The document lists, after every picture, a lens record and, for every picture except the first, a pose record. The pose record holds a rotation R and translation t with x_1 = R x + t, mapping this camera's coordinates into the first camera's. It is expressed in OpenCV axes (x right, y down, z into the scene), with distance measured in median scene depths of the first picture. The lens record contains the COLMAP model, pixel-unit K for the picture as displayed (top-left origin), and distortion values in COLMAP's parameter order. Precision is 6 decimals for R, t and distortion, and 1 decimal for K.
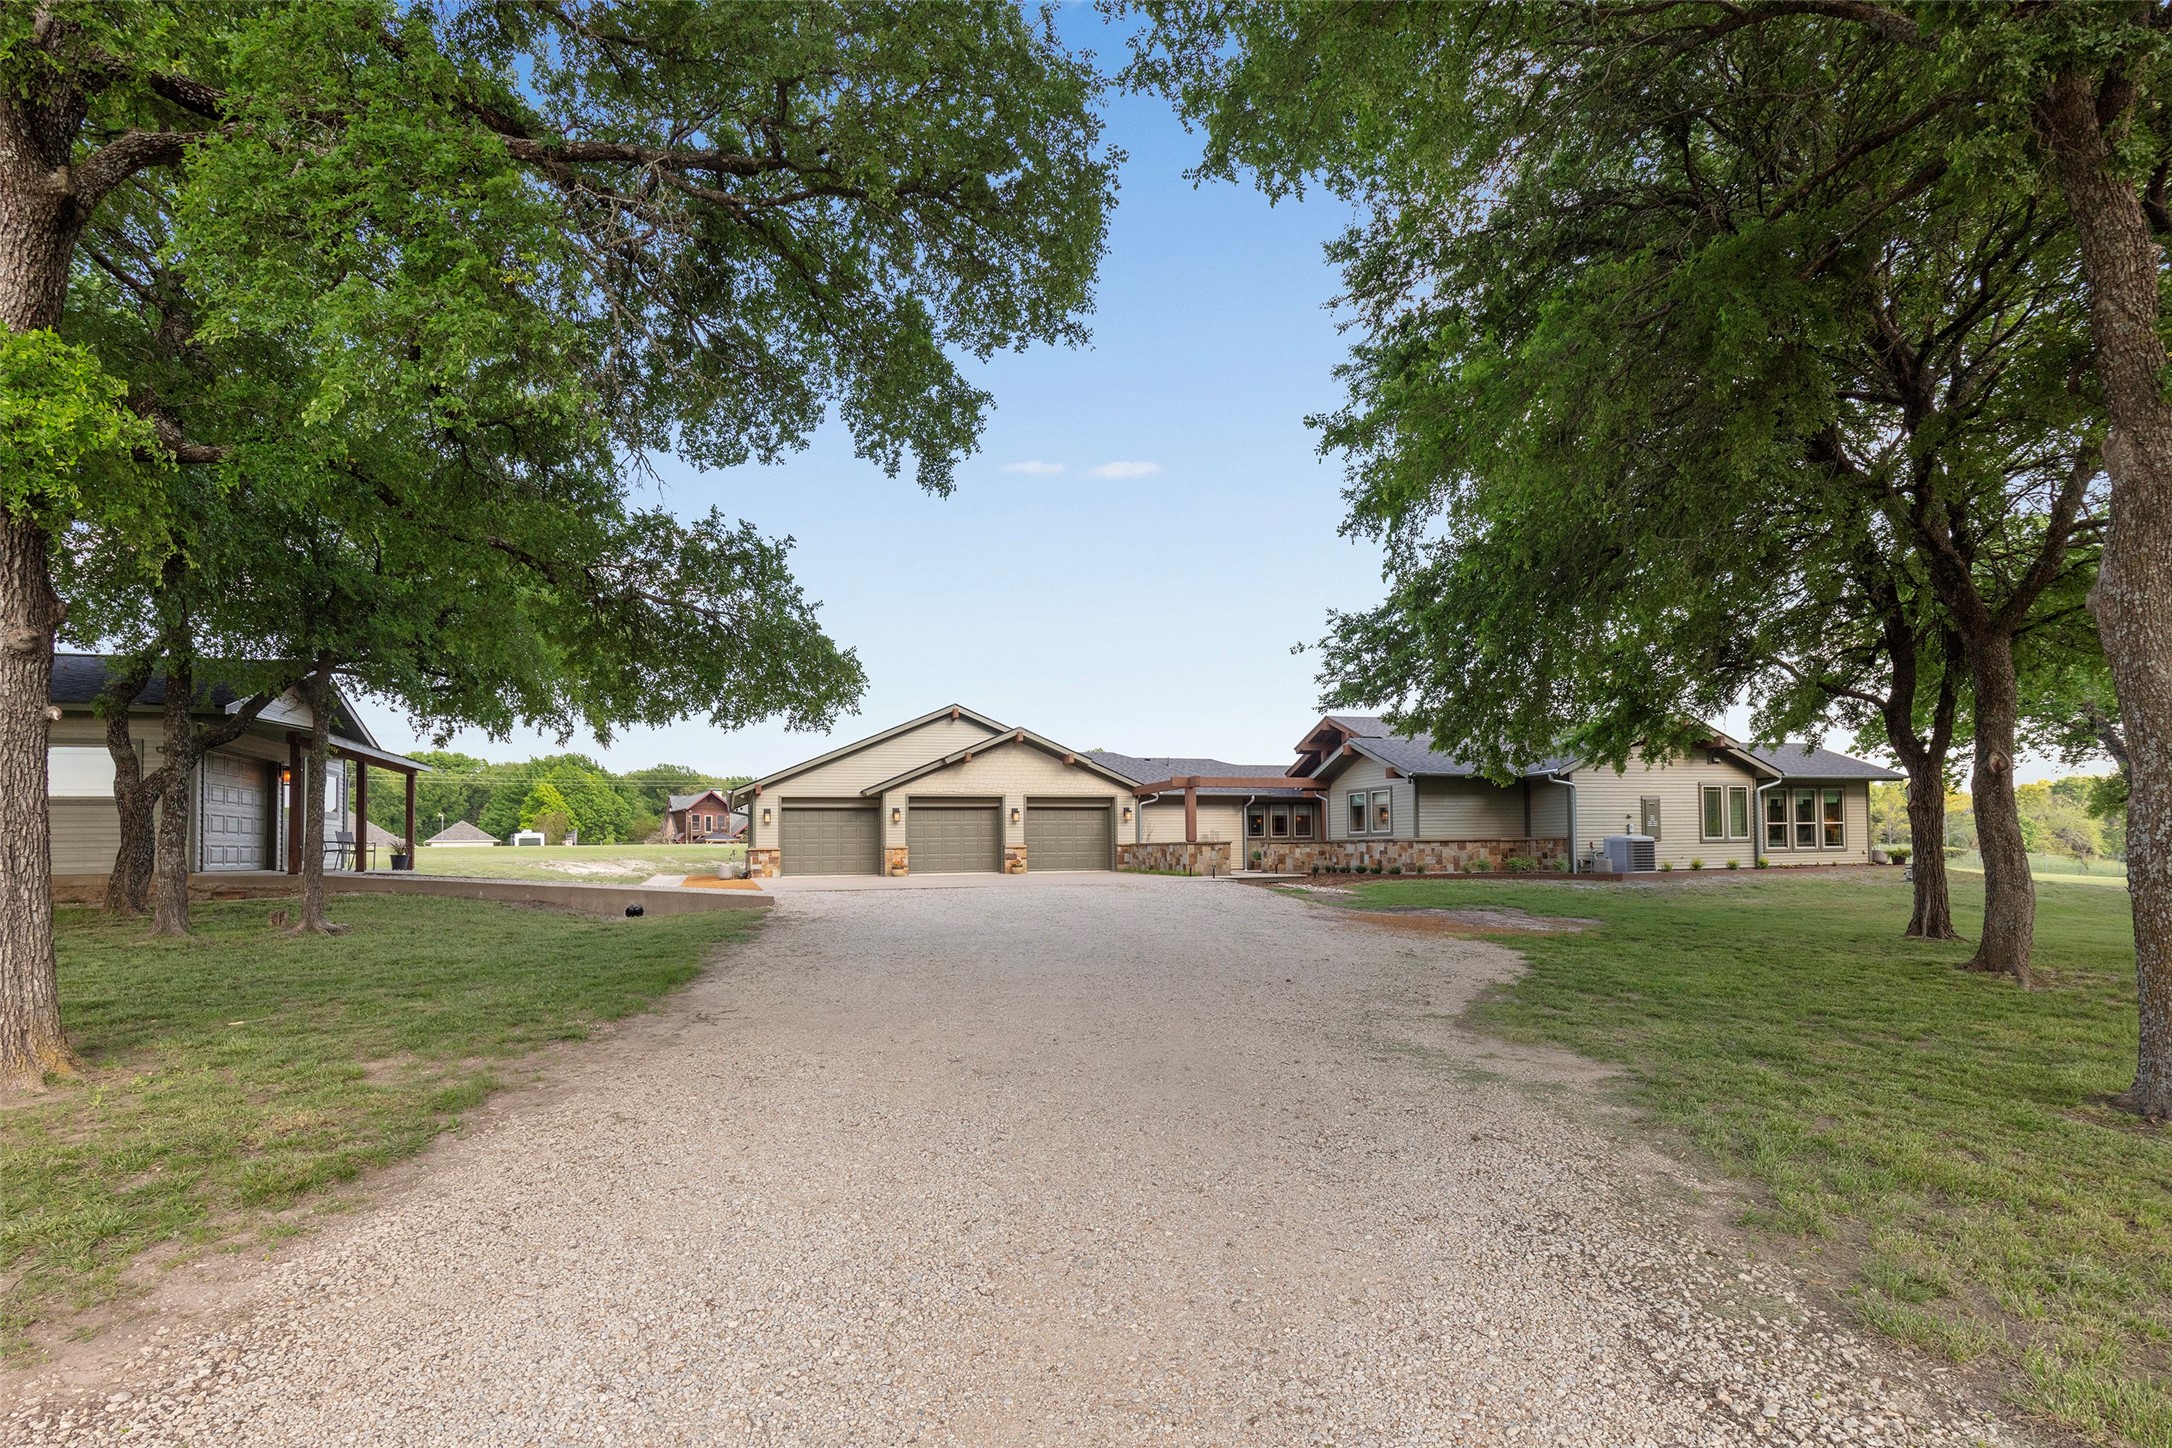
lens RADIAL K [[998.9, 0, 1084.9], [0, 998.9, 748.0], [0, 0, 1]] dist [0.002510, 0.000189]
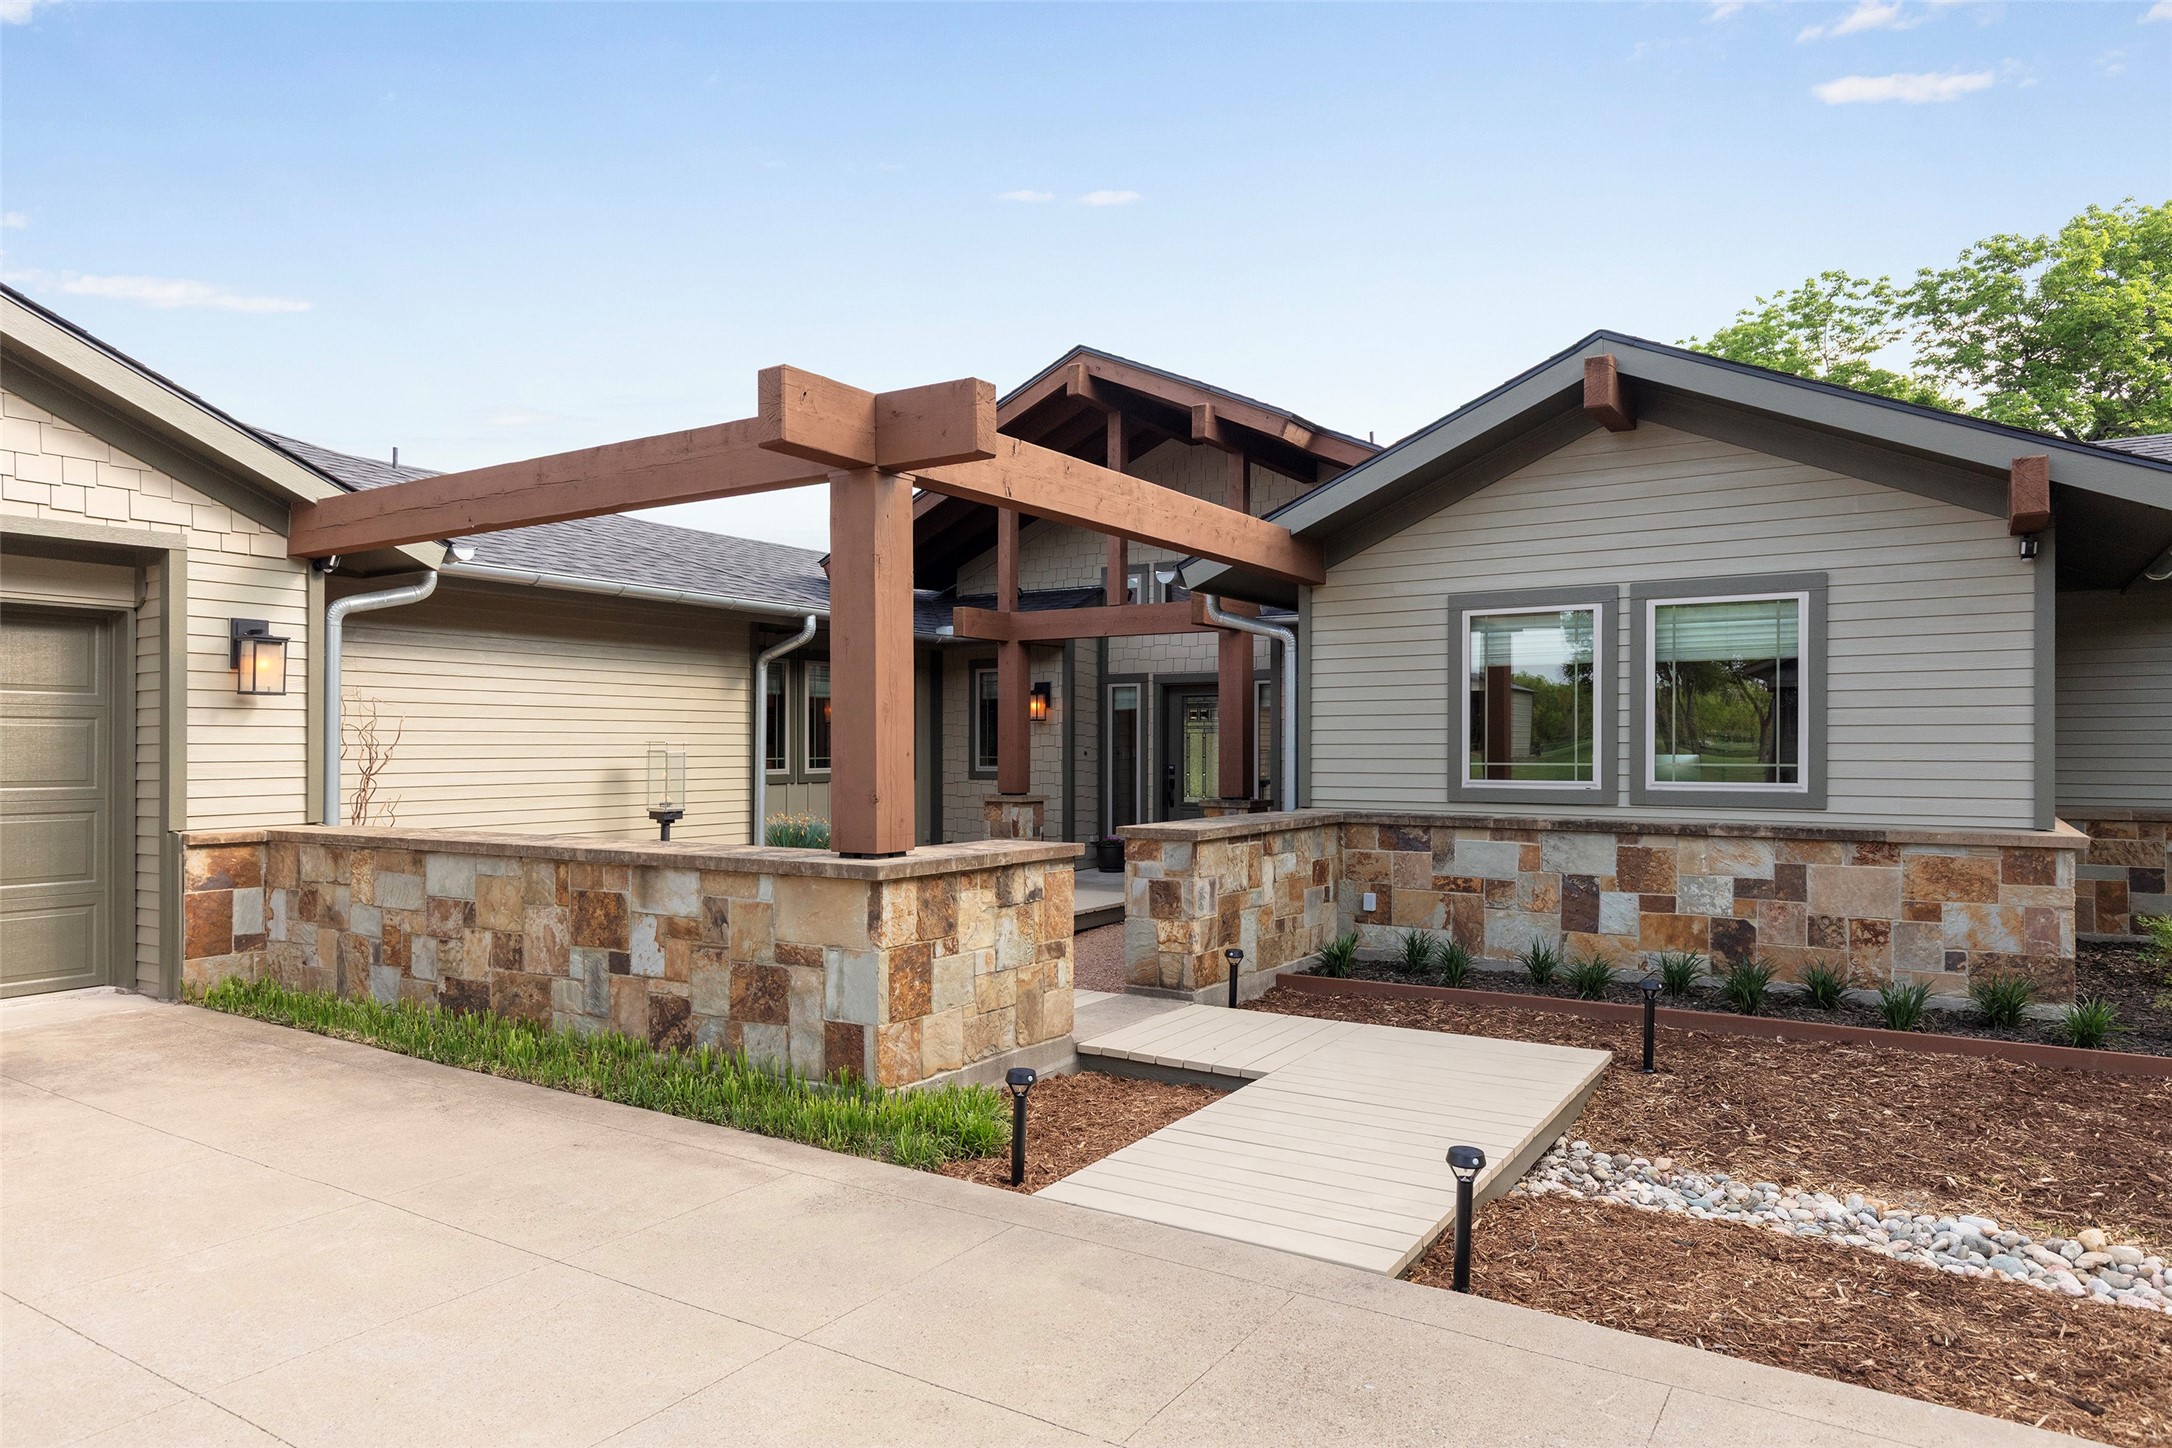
lens RADIAL K [[1343.7, 0, 1094.9], [0, 1343.7, 733.8], [0, 0, 1]] dist [0.006569, 0.000795]
pose [[0.776640, 0.018946, 0.629660, 0.009673], [-0.072807, 0.995549, 0.059846, 0.057660], [-0.625723, -0.092322, 0.774562, 0.768208]]
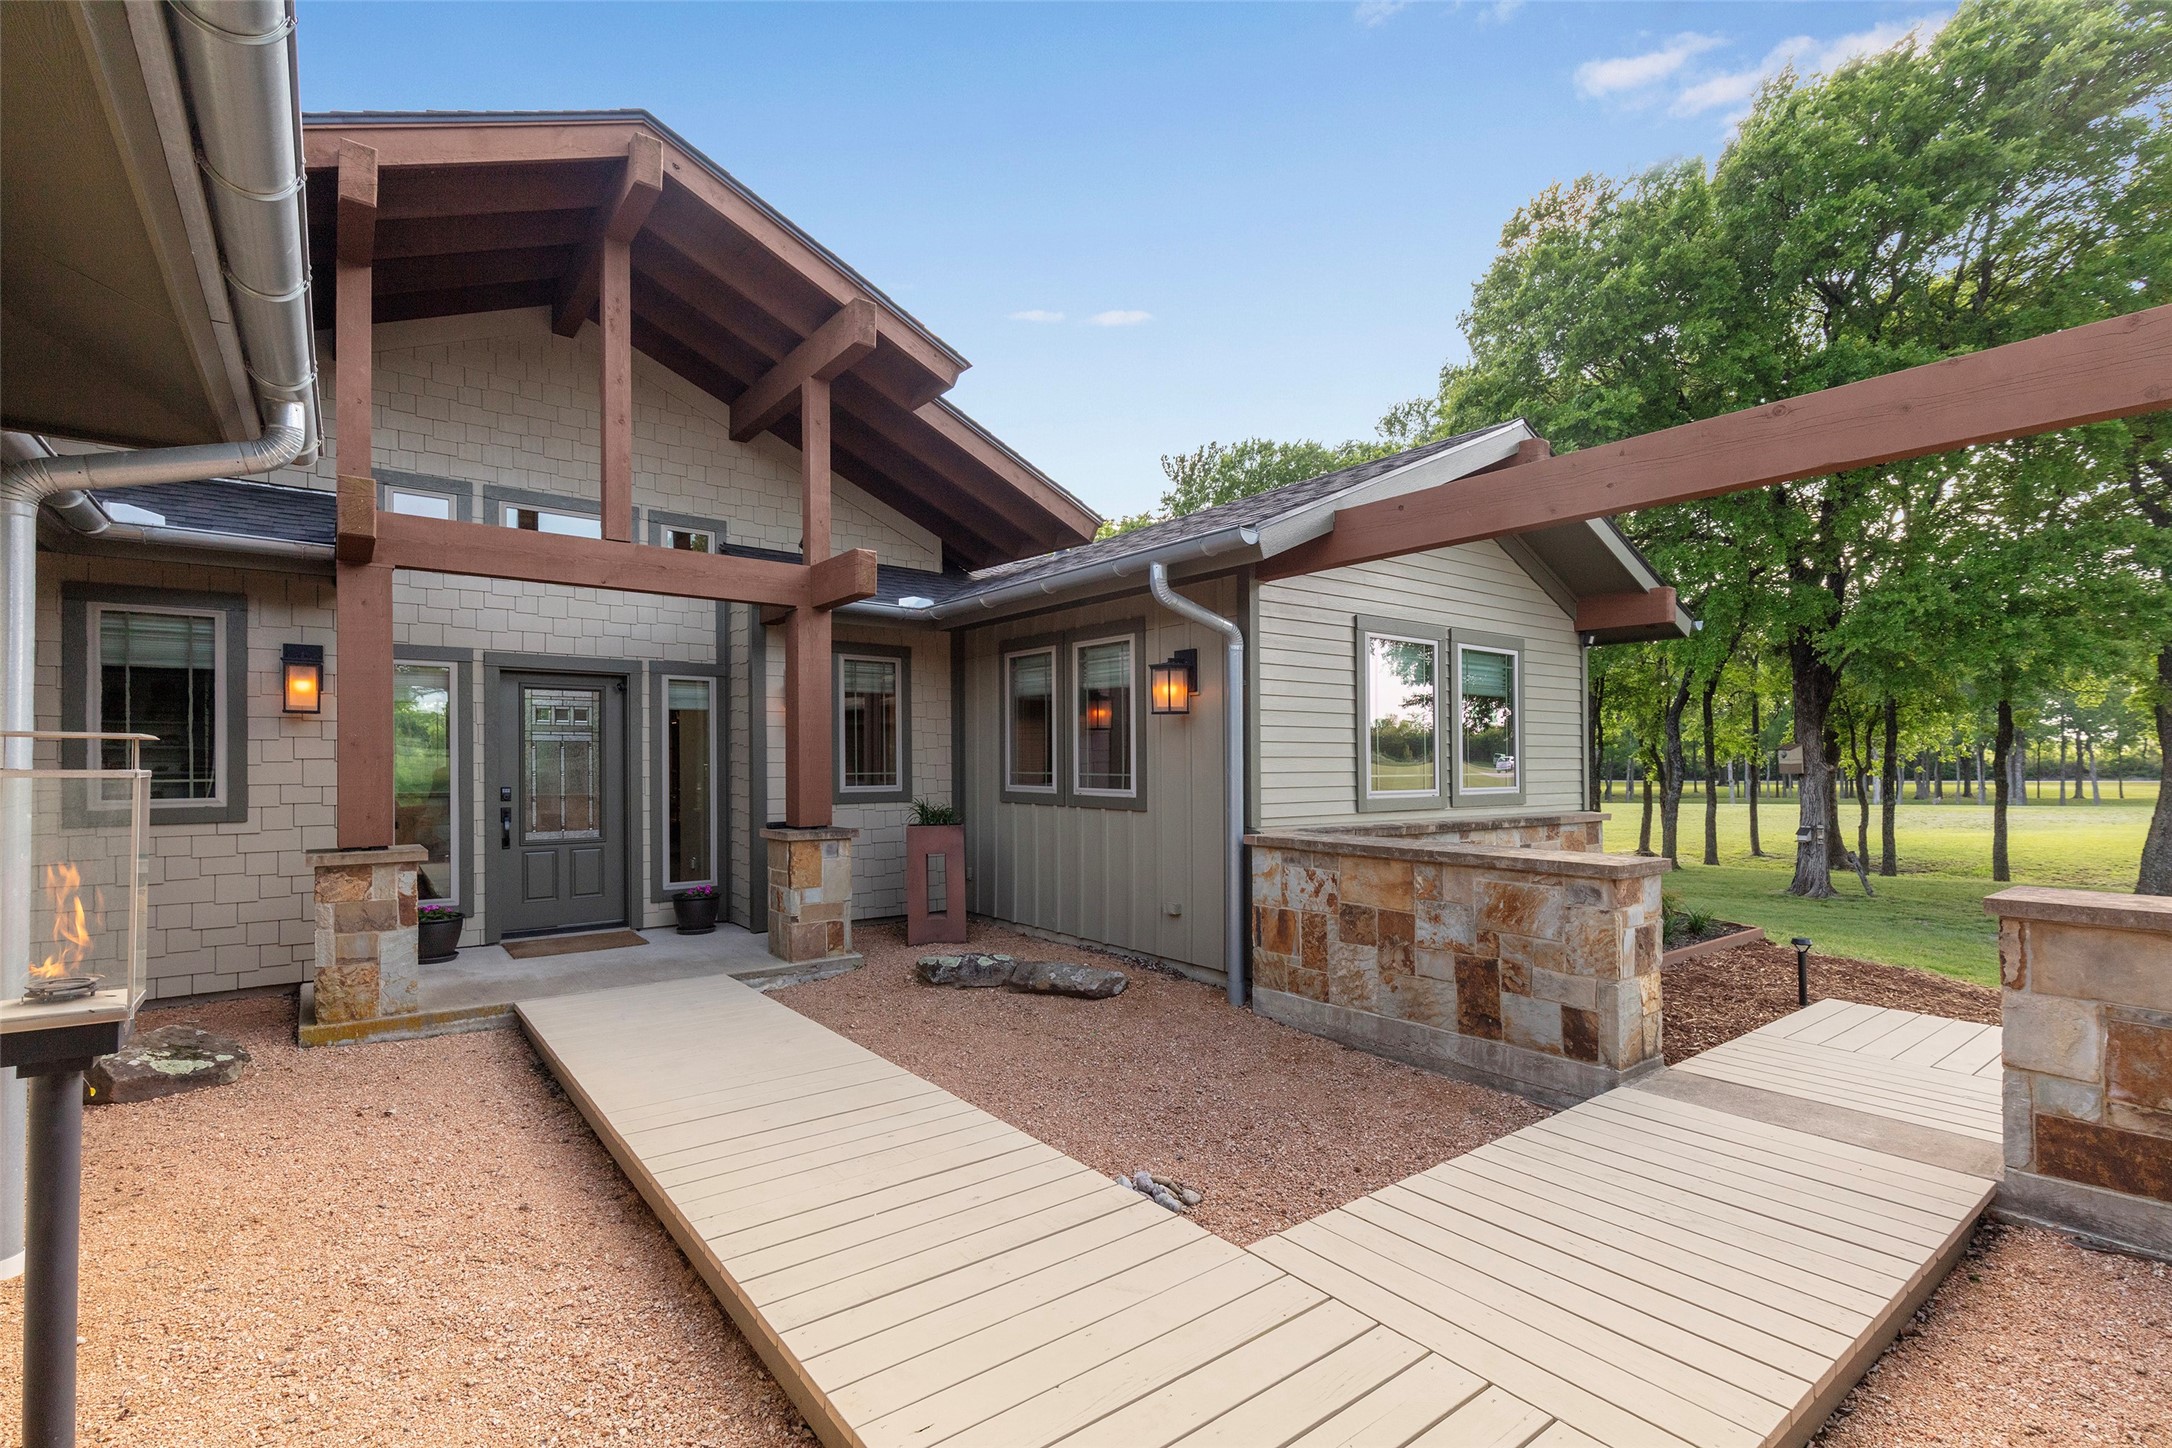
lens RADIAL K [[976.1, 0, 1094.0], [0, 976.1, 731.0], [0, 0, 1]] dist [0.002326, 0.000613]
pose [[-0.323274, 0.042816, 0.945336, 0.062969], [-0.089512, 0.993113, -0.075591, 0.087117], [-0.942062, -0.109056, -0.317215, 1.064909]]
